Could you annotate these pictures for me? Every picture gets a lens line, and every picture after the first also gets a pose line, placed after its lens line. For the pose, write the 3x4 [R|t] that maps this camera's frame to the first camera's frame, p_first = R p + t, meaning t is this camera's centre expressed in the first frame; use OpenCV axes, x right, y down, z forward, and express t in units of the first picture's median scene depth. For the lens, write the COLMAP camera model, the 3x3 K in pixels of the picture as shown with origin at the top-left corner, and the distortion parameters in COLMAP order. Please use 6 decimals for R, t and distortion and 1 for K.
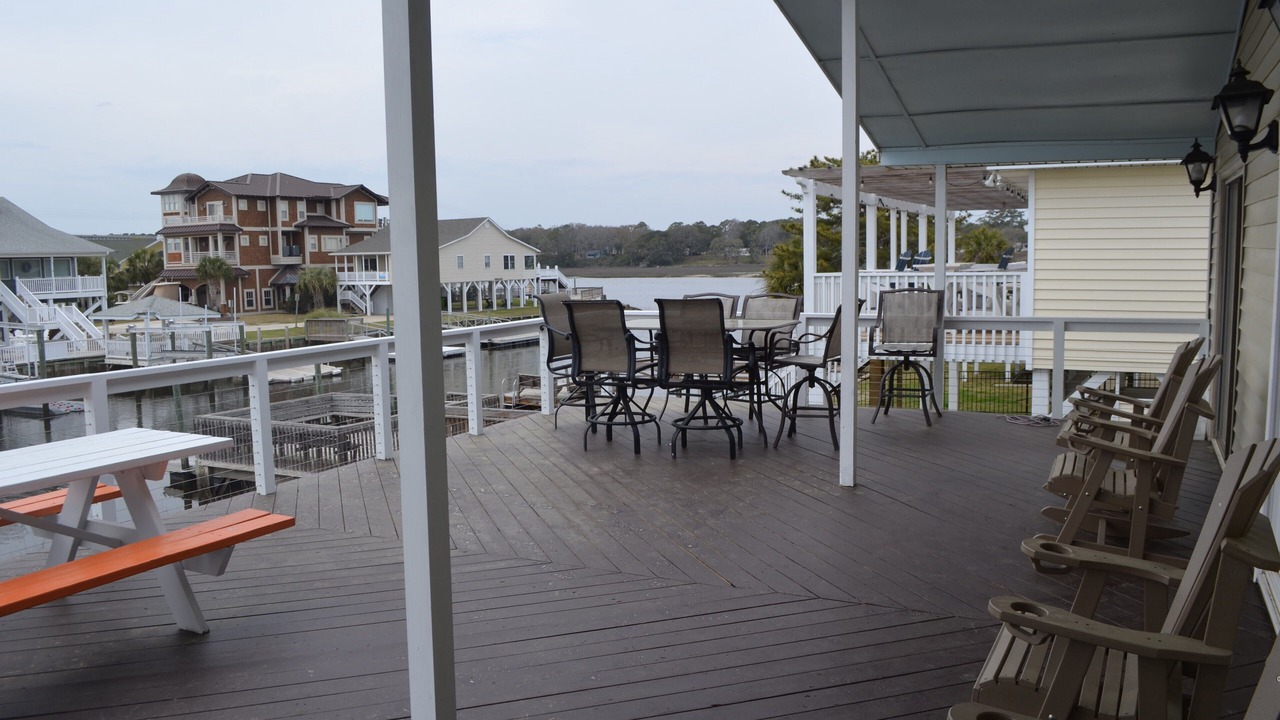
lens RADIAL K [[1020.3, 0, 637.3], [0, 1020.3, 371.4], [0, 0, 1]] dist [-0.059723, 0.005079]
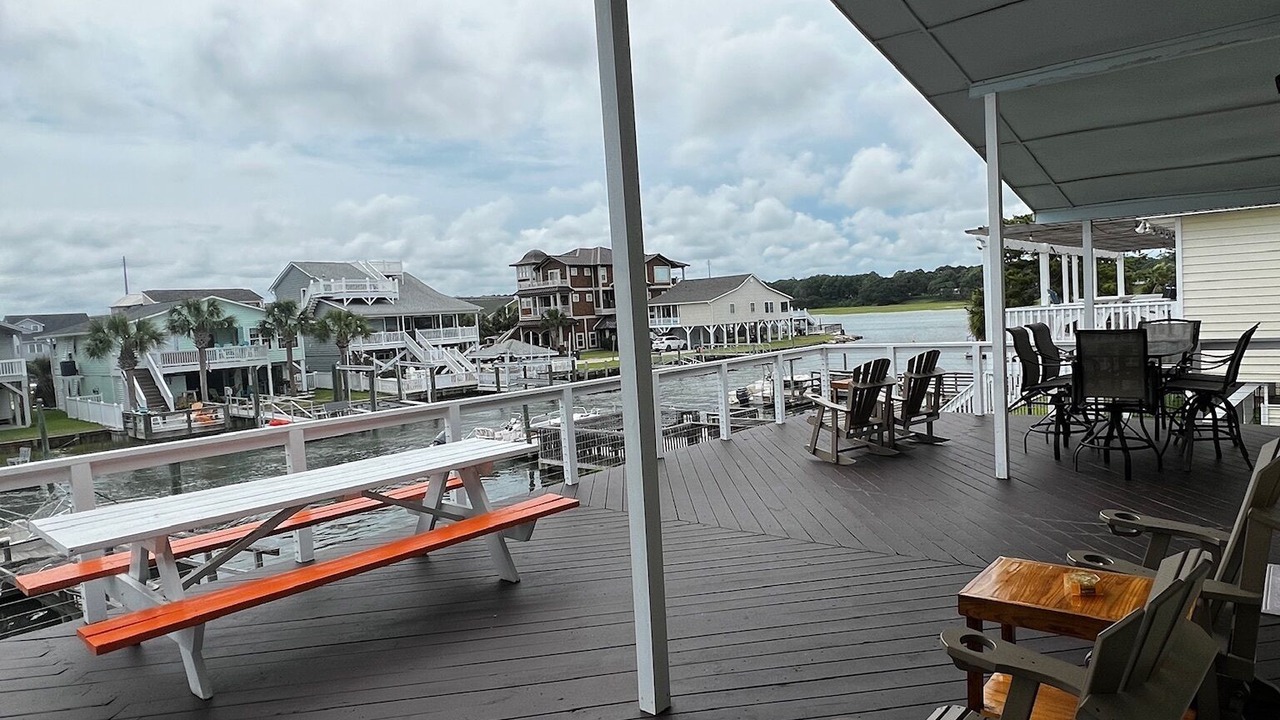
lens RADIAL K [[679.5, 0, 639.4], [0, 679.5, 365.5], [0, 0, 1]] dist [-0.003171, -0.000359]
pose [[0.992162, -0.028885, -0.121571, -0.190875], [0.024418, 0.998977, -0.038069, -0.001090], [0.122546, 0.034802, 0.991852, 0.100941]]
